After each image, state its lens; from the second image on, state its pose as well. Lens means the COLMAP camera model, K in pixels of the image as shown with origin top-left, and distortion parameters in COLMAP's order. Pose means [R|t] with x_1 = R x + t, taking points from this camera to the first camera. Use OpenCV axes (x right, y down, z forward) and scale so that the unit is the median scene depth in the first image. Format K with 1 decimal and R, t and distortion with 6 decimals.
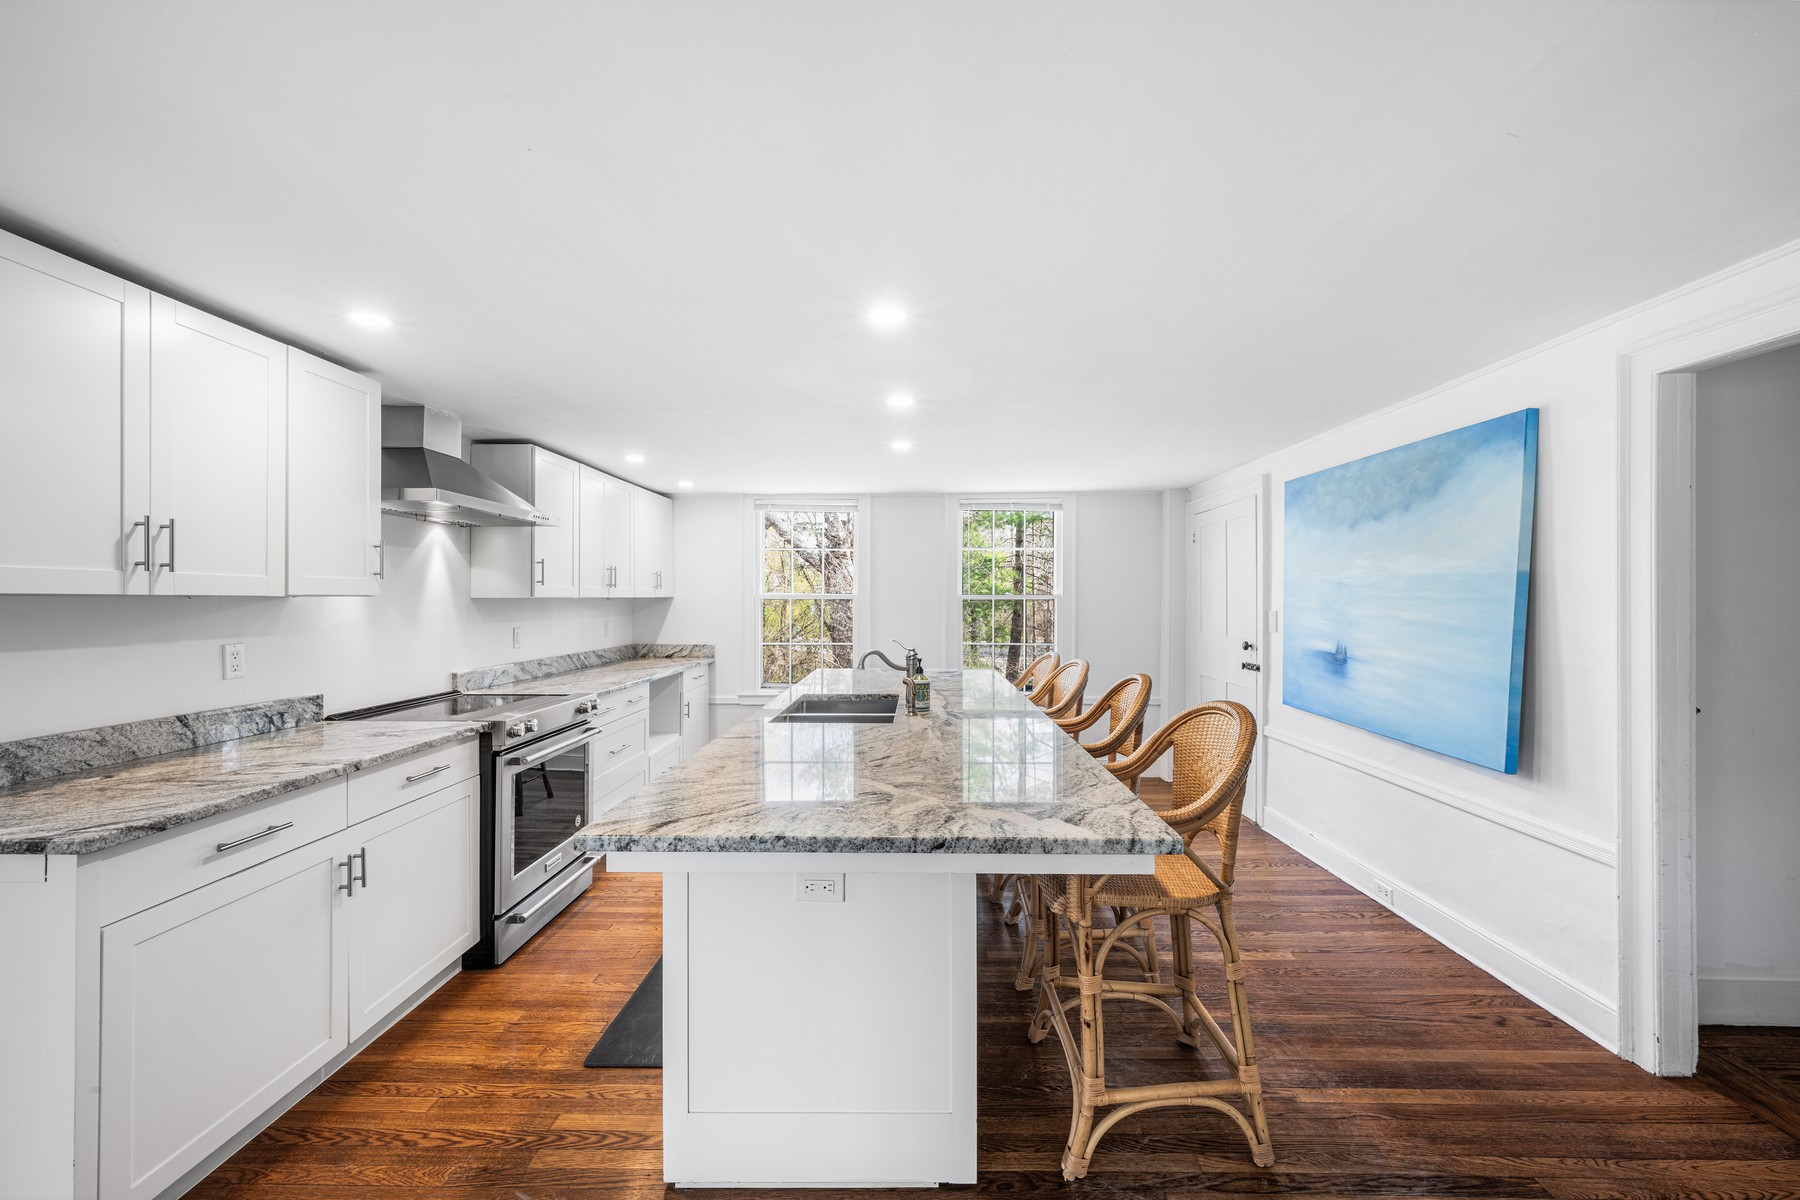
lens RADIAL K [[713.7, 0, 906.5], [0, 713.7, 598.2], [0, 0, 1]] dist [-0.000255, 0.000272]
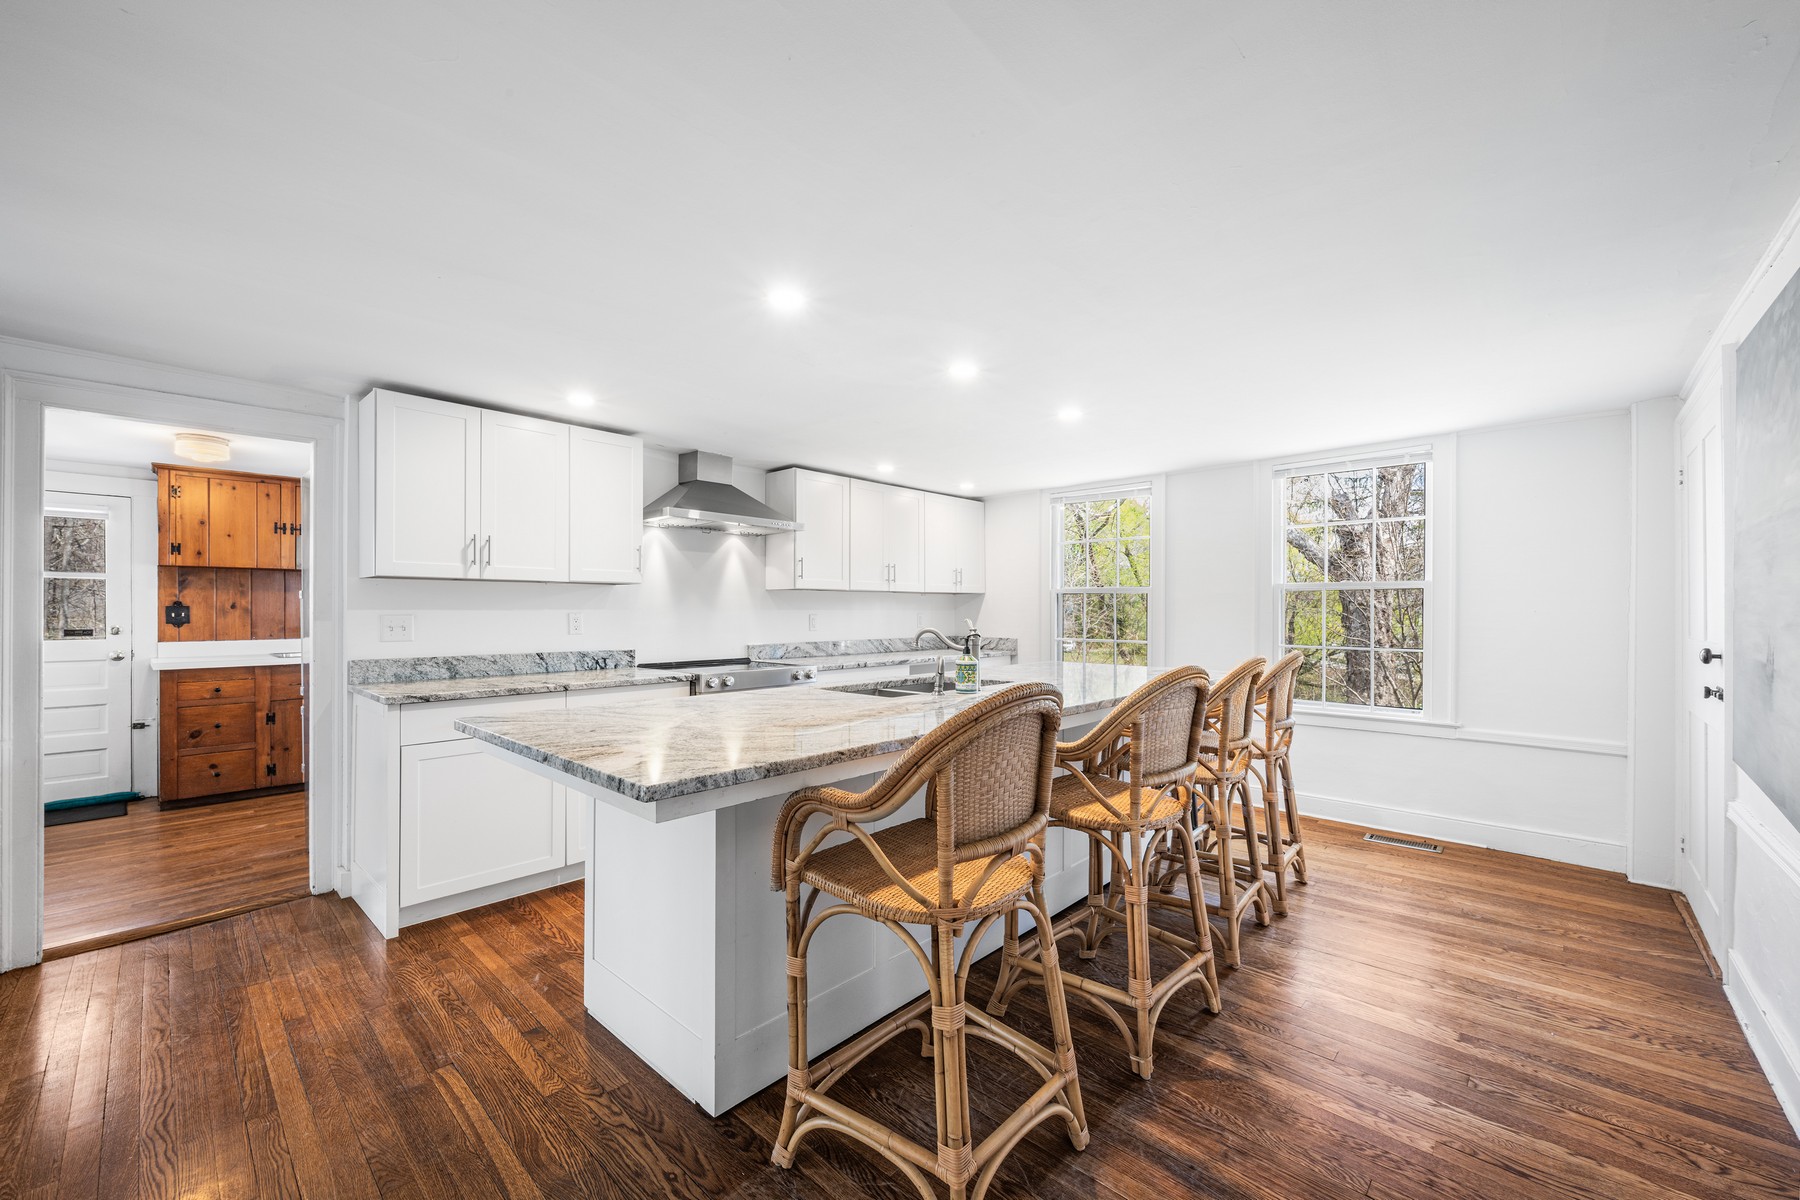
lens RADIAL K [[713.7, 0, 903.0], [0, 713.7, 607.2], [0, 0, 1]] dist [-0.000255, 0.000272]
pose [[0.739077, -0.002909, -0.673614, 0.522757], [0.000445, 0.999993, -0.003830, 0.041263], [0.673620, 0.002532, 0.739073, 0.215056]]
